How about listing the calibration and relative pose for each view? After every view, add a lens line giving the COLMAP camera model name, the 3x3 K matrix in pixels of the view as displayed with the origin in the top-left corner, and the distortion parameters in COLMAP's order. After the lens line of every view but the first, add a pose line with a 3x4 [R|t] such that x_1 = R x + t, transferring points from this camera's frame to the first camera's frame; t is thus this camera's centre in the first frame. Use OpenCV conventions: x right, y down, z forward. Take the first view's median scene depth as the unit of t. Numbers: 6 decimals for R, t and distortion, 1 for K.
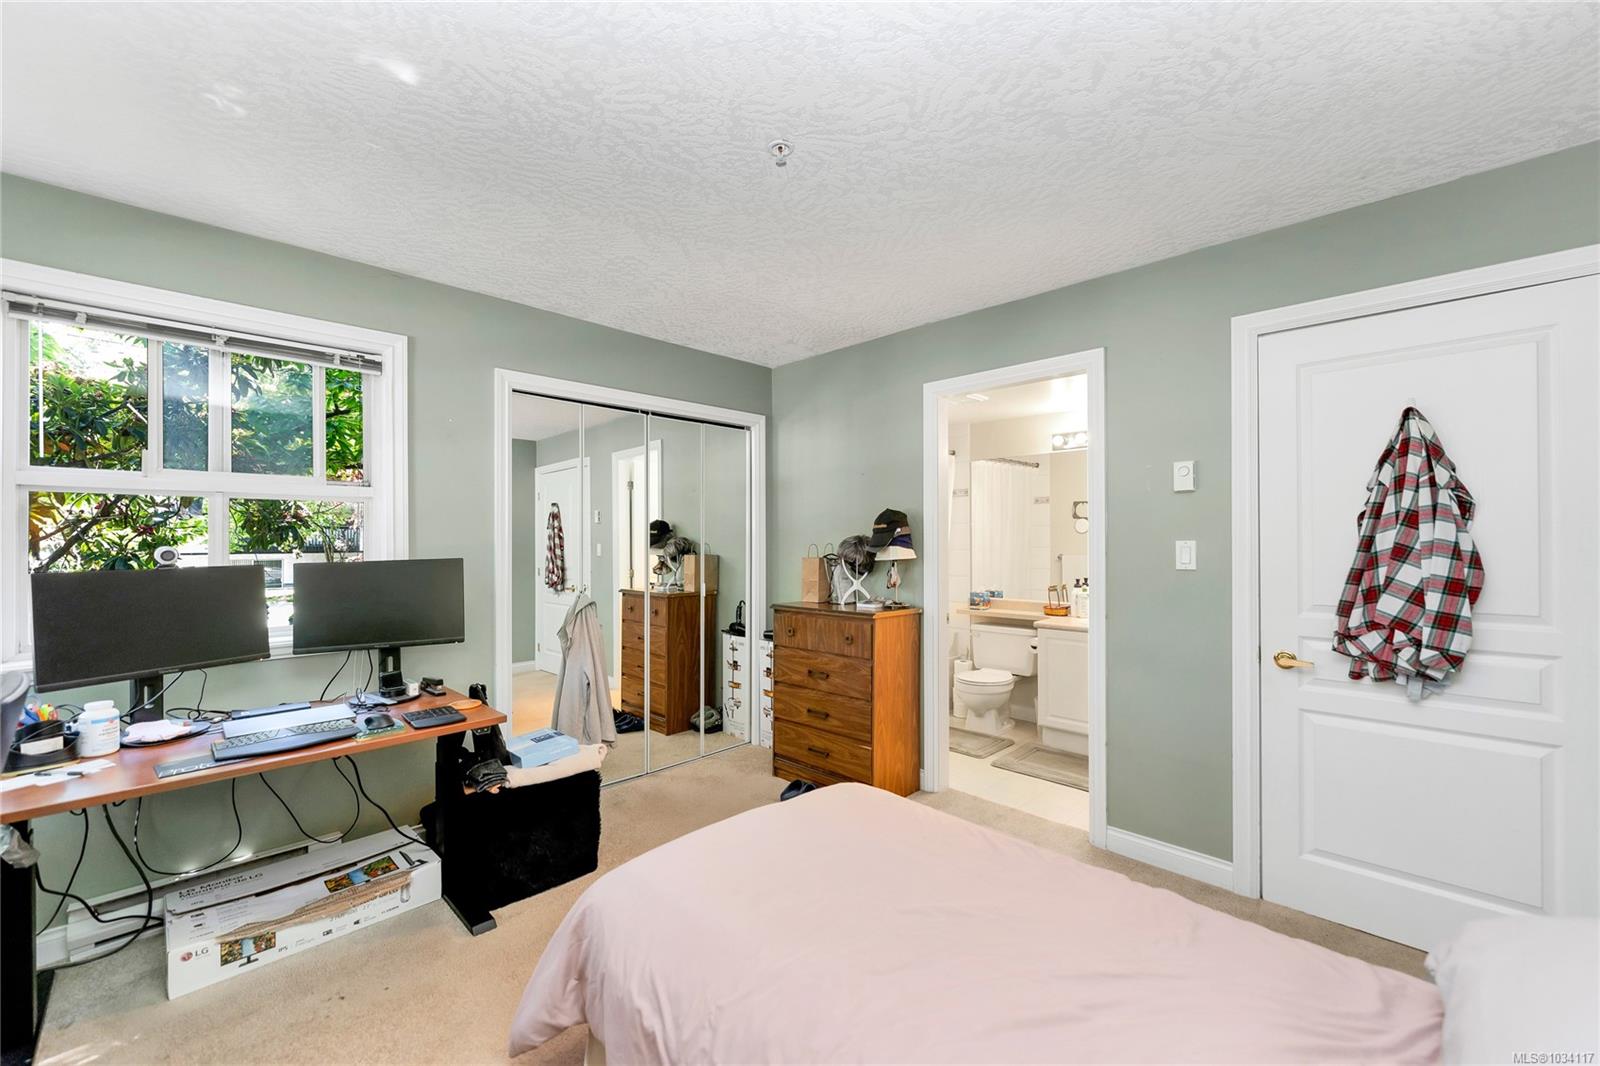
lens RADIAL K [[636.4, 0, 800.8], [0, 636.4, 535.5], [0, 0, 1]] dist [0.001257, 0.000289]
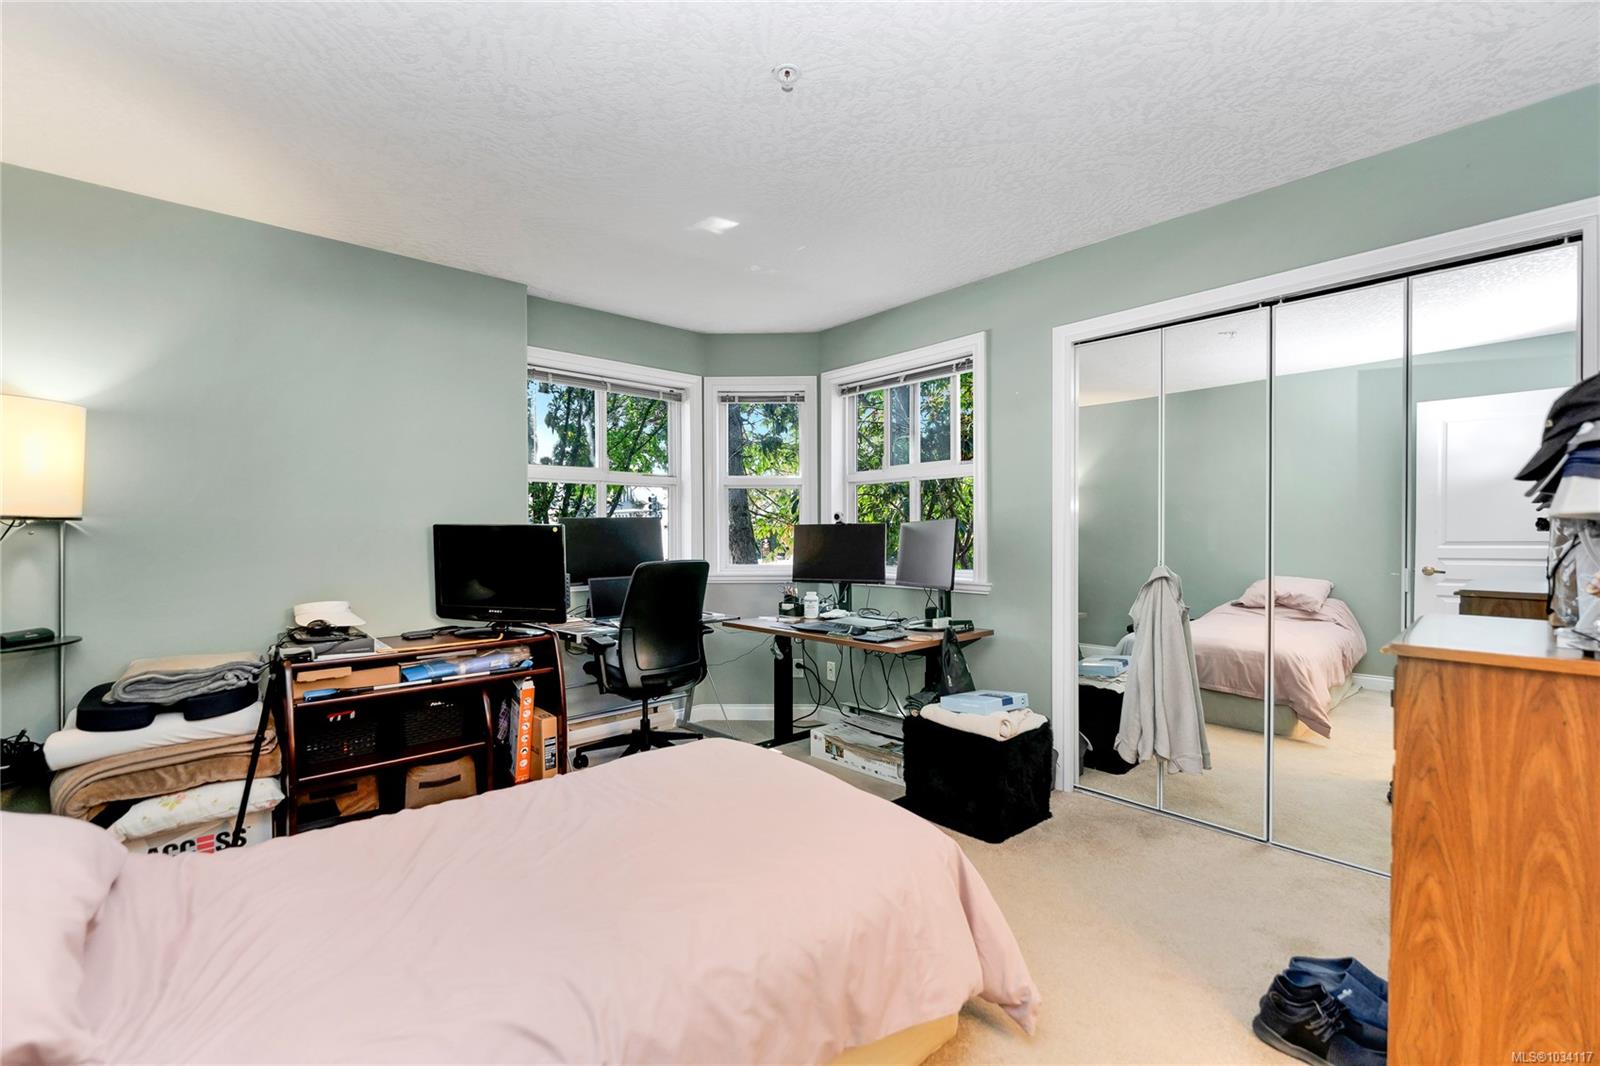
lens RADIAL K [[696.0, 0, 800.0], [0, 696.0, 533.0], [0, 0, 1]] dist [-0.000450, -0.000025]
pose [[-0.059105, 0.007958, -0.998220, 0.852453], [0.018839, 0.999799, 0.006855, 0.054312], [0.998074, -0.018400, -0.059244, 0.911544]]
